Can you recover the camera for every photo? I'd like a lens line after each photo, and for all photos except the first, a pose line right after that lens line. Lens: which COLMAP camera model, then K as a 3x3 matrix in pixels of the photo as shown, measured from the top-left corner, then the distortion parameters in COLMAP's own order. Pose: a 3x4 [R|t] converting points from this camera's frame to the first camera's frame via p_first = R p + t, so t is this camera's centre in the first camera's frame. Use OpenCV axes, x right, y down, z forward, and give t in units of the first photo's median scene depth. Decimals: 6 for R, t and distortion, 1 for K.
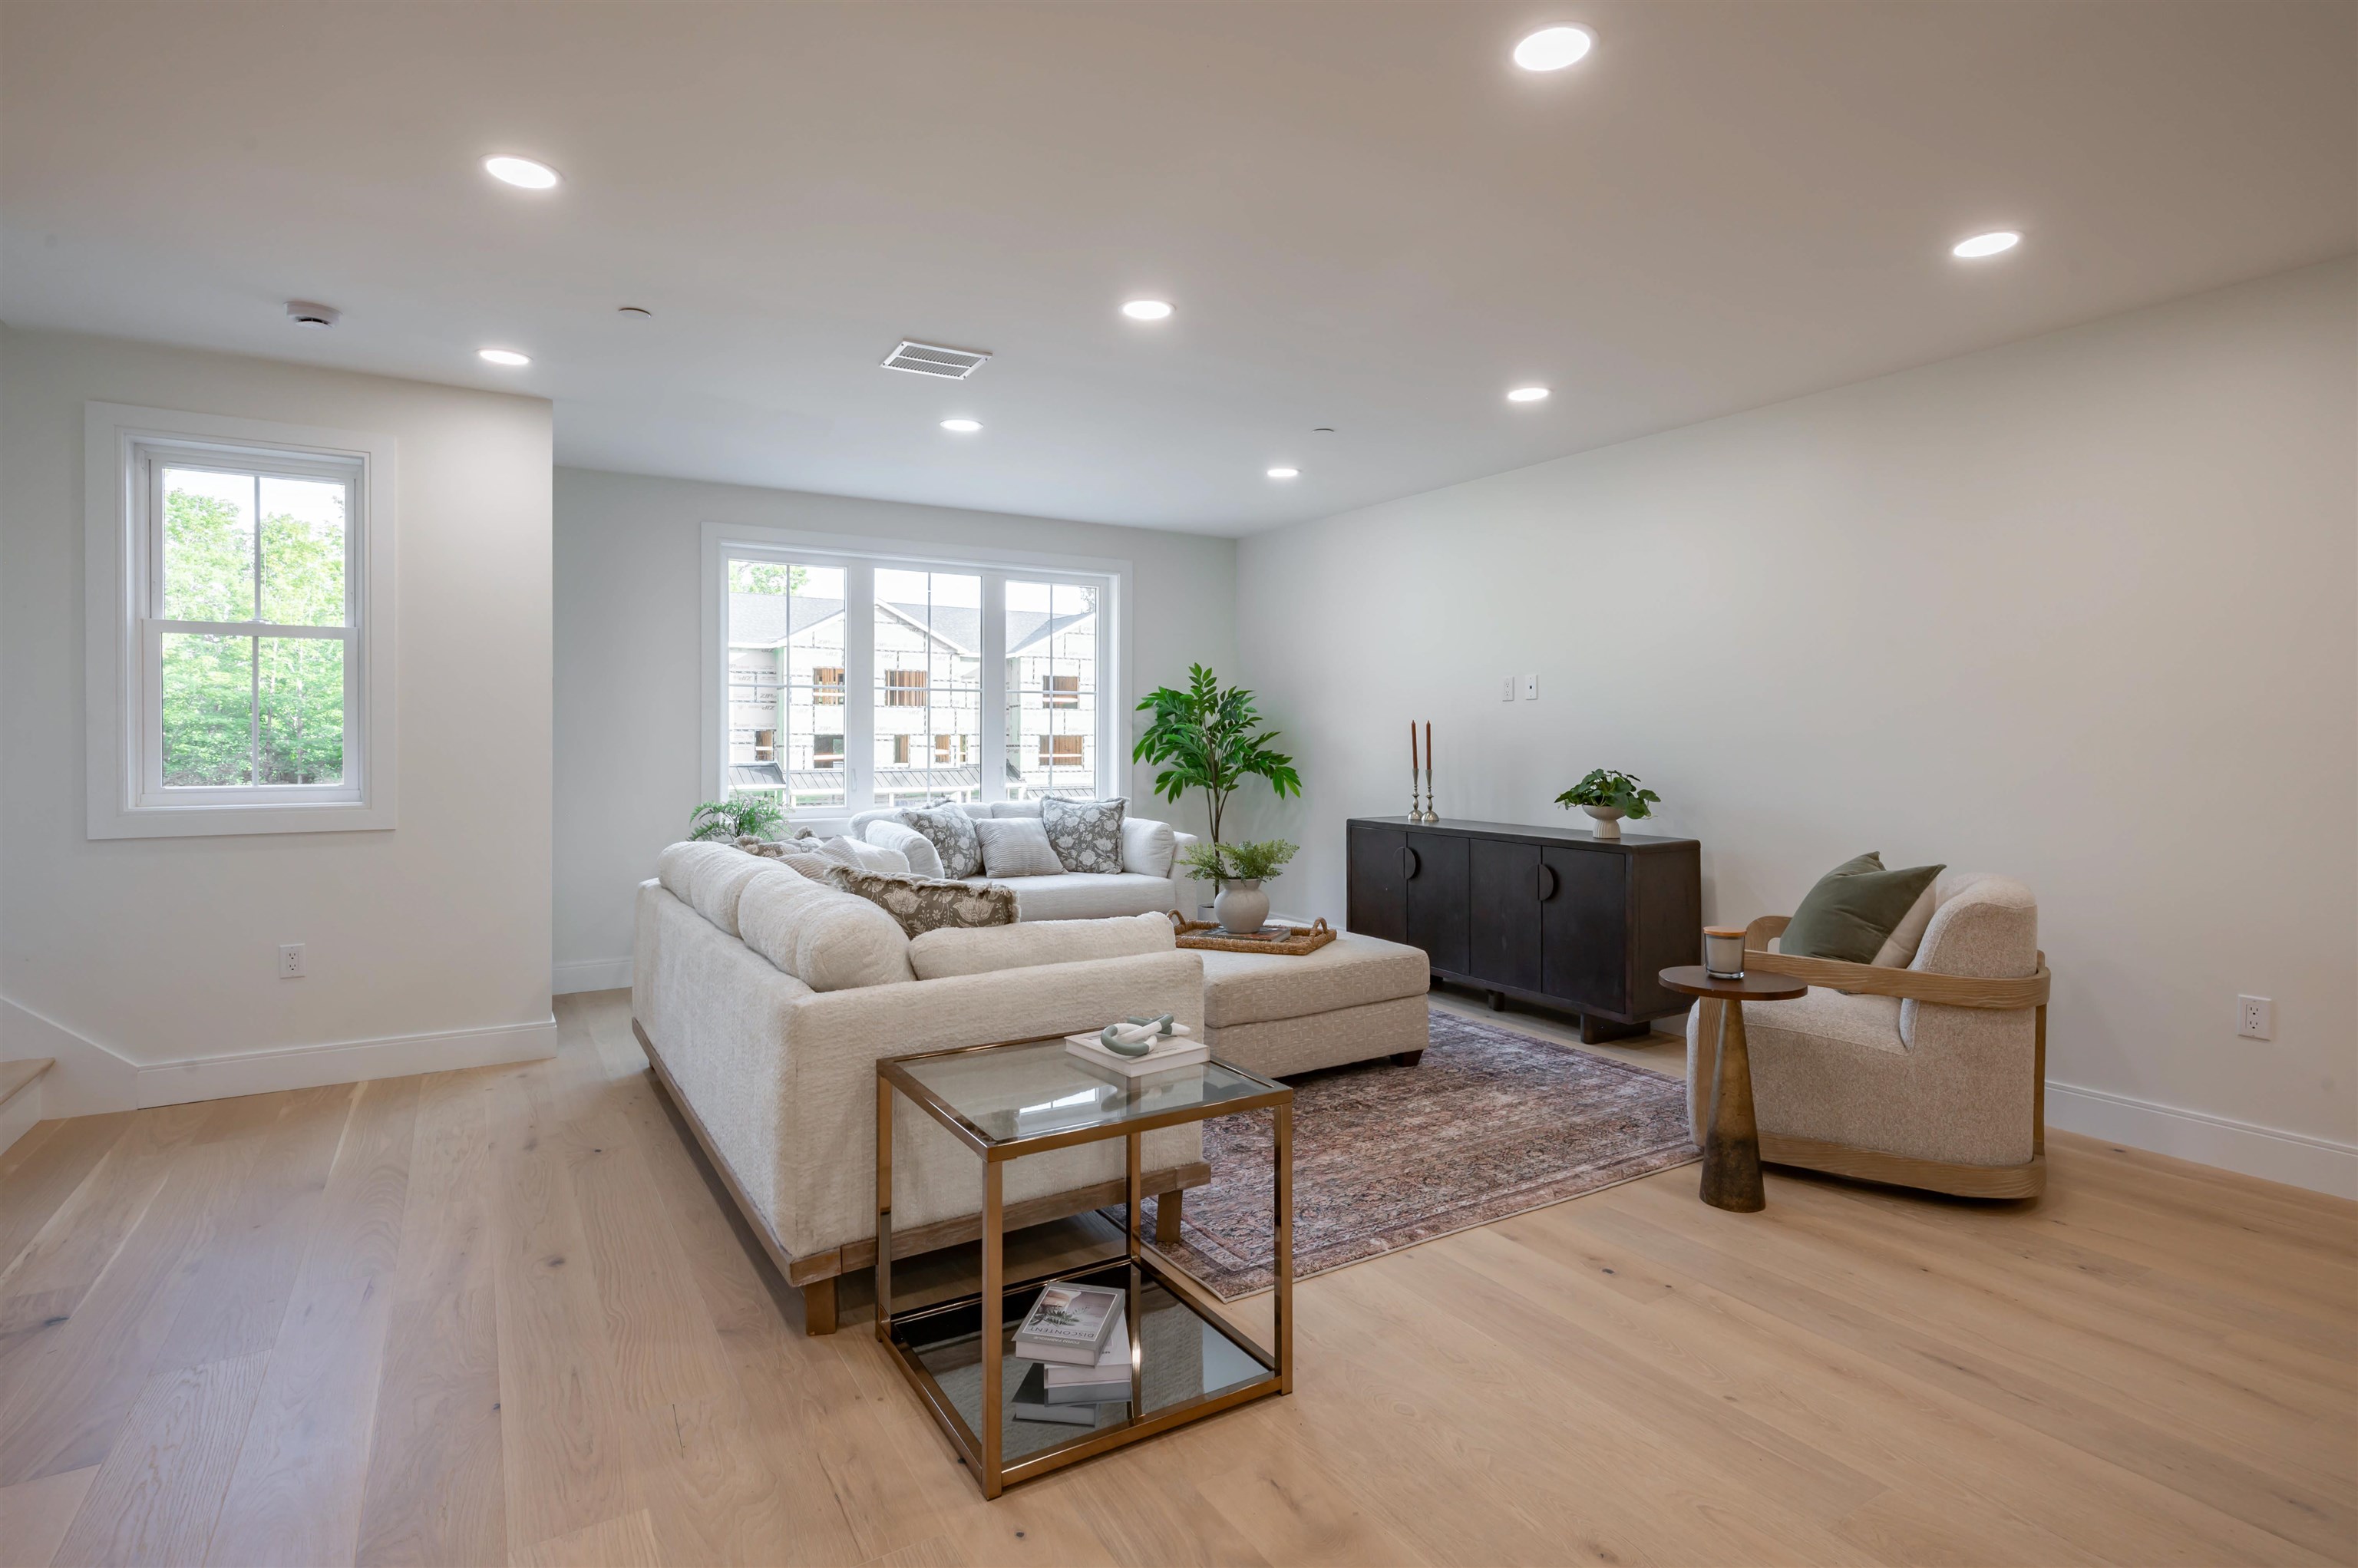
lens RADIAL K [[1160.7, 0, 1184.1], [0, 1160.7, 768.4], [0, 0, 1]] dist [0.001428, 0.000783]
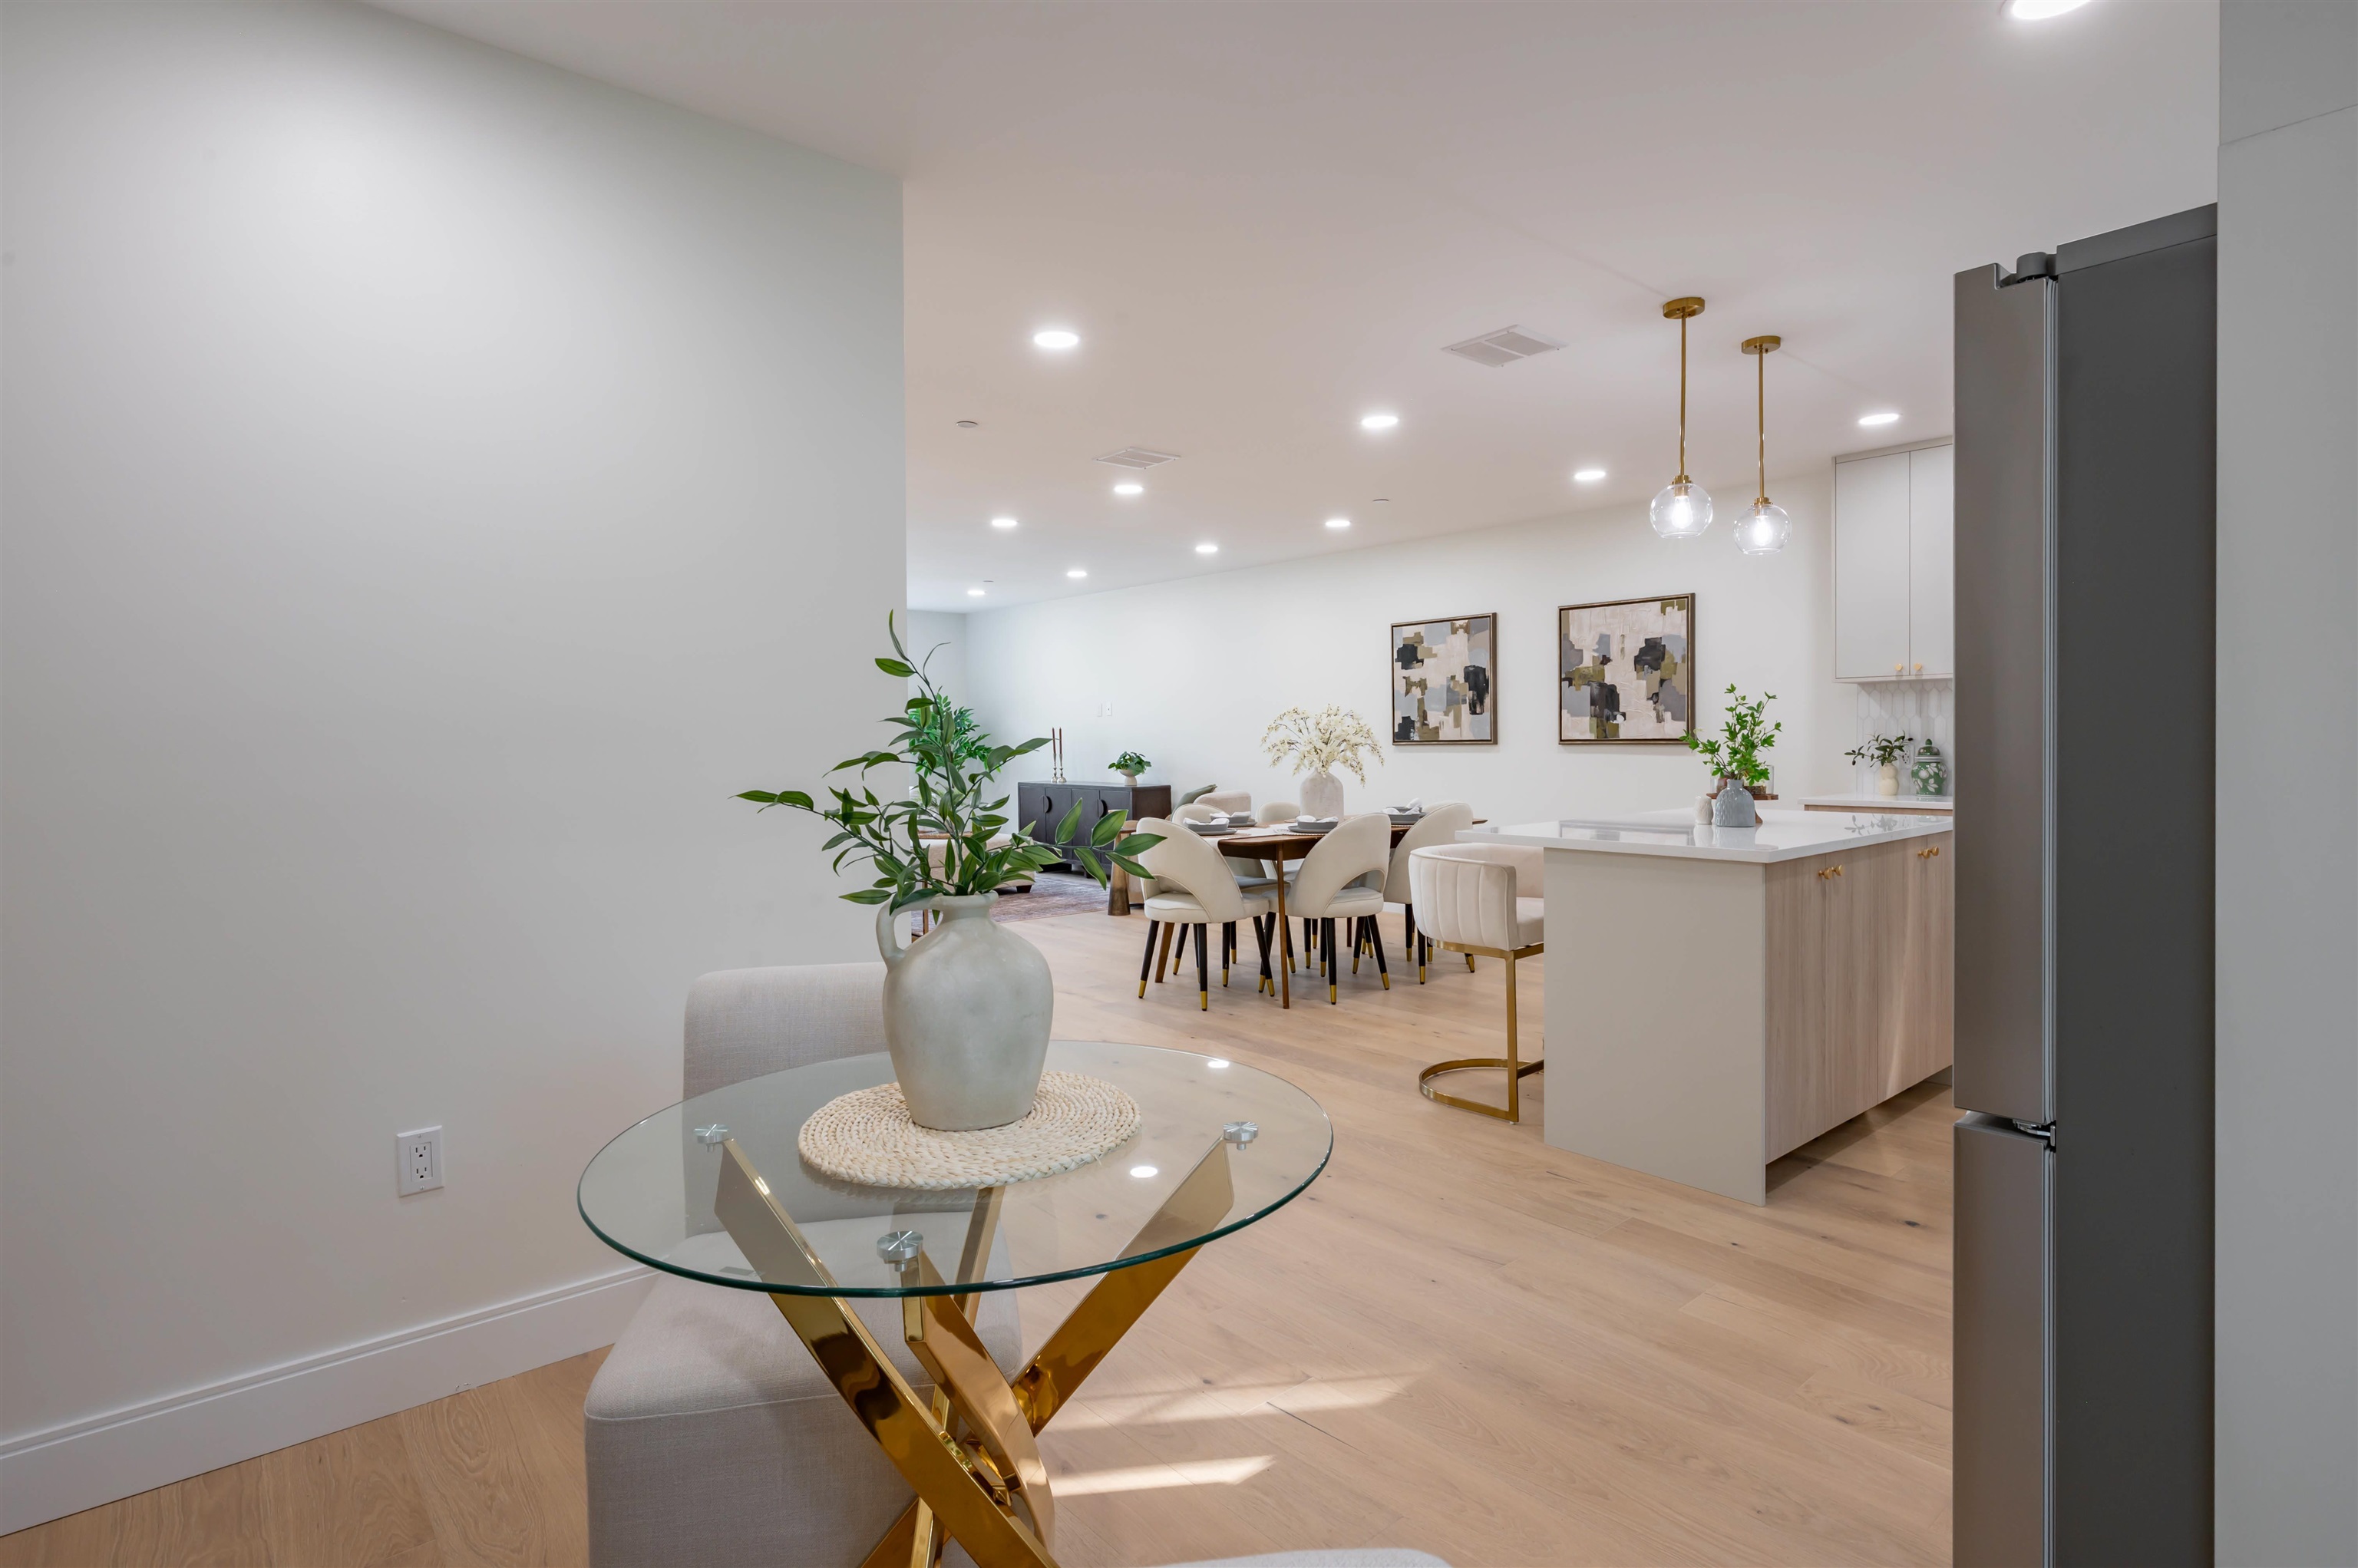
lens RADIAL K [[1160.7, 0, 1184.1], [0, 1160.7, 768.4], [0, 0, 1]] dist [0.001428, 0.000783]
pose [[0.985050, -0.026905, 0.170152, 0.093681], [0.025371, 0.999616, 0.011181, 0.008586], [-0.170388, -0.006697, 0.985354, -0.886976]]
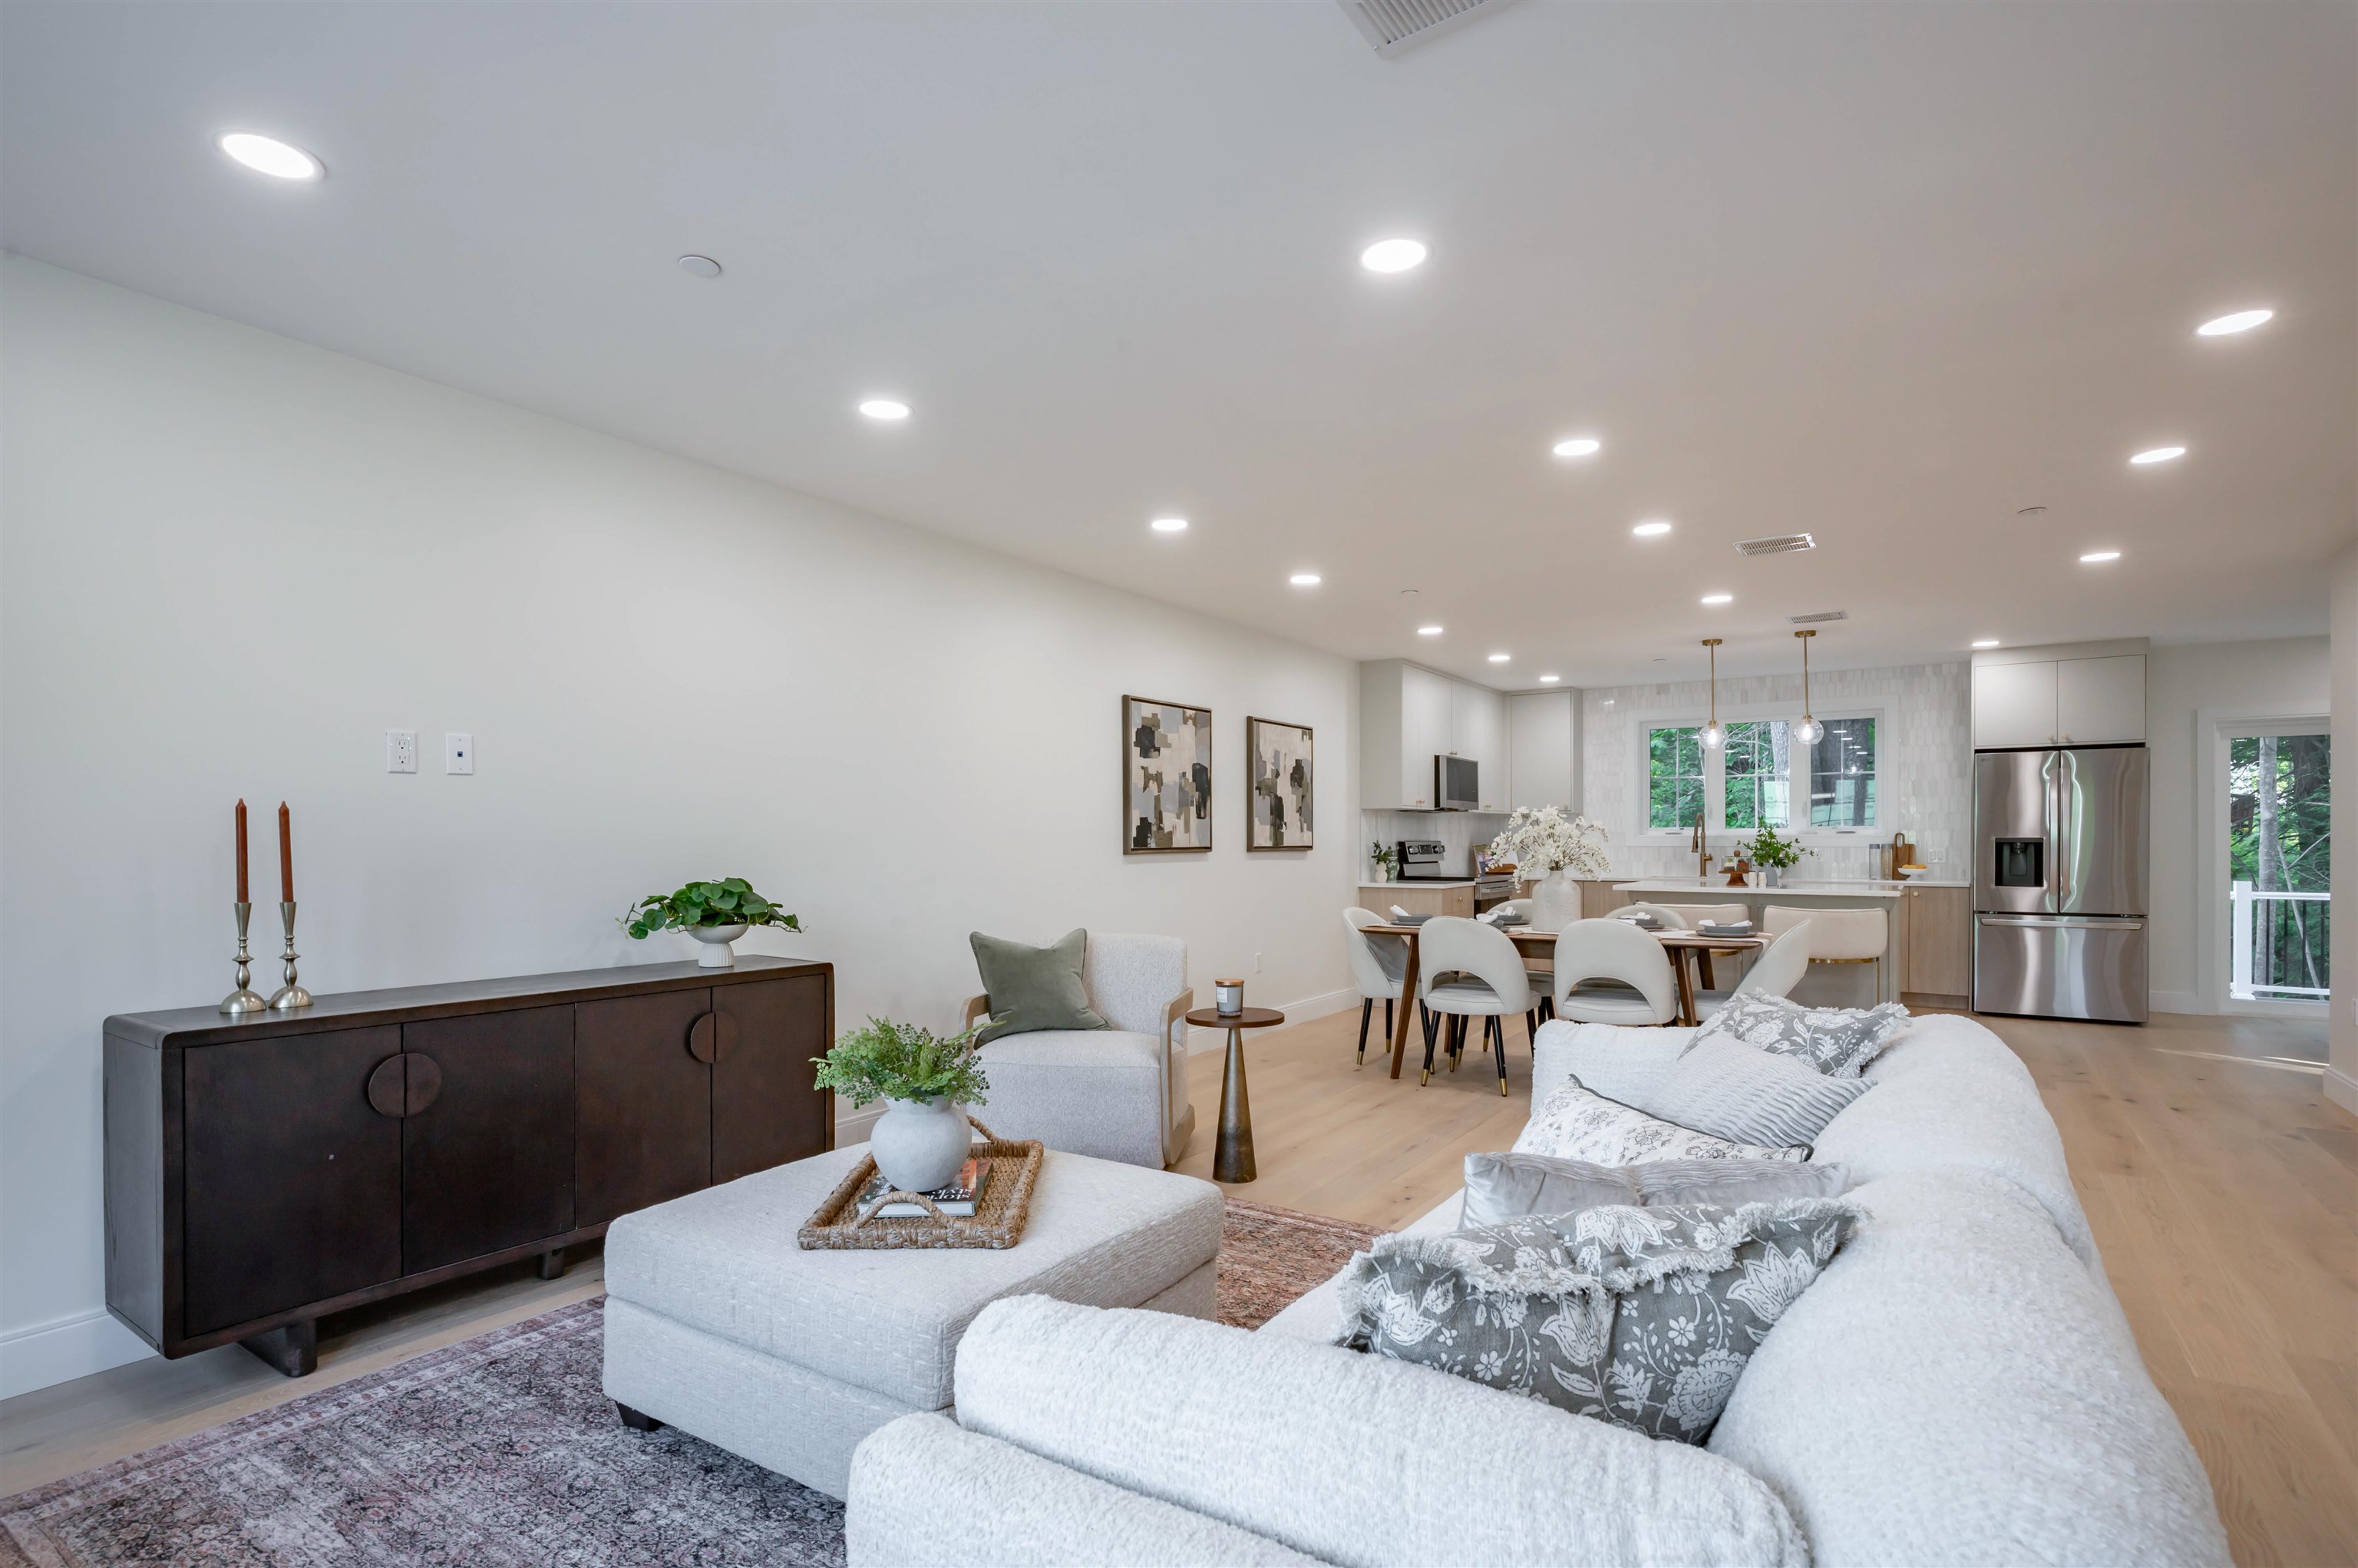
lens RADIAL K [[1170.1, 0, 1180.2], [0, 1170.1, 829.1], [0, 0, 1]] dist [0.019142, 0.000228]
pose [[-0.437156, 0.001786, 0.899384, -0.414138], [0.017145, 0.999833, 0.006348, -0.027286], [-0.899222, 0.018196, -0.437114, 0.913836]]
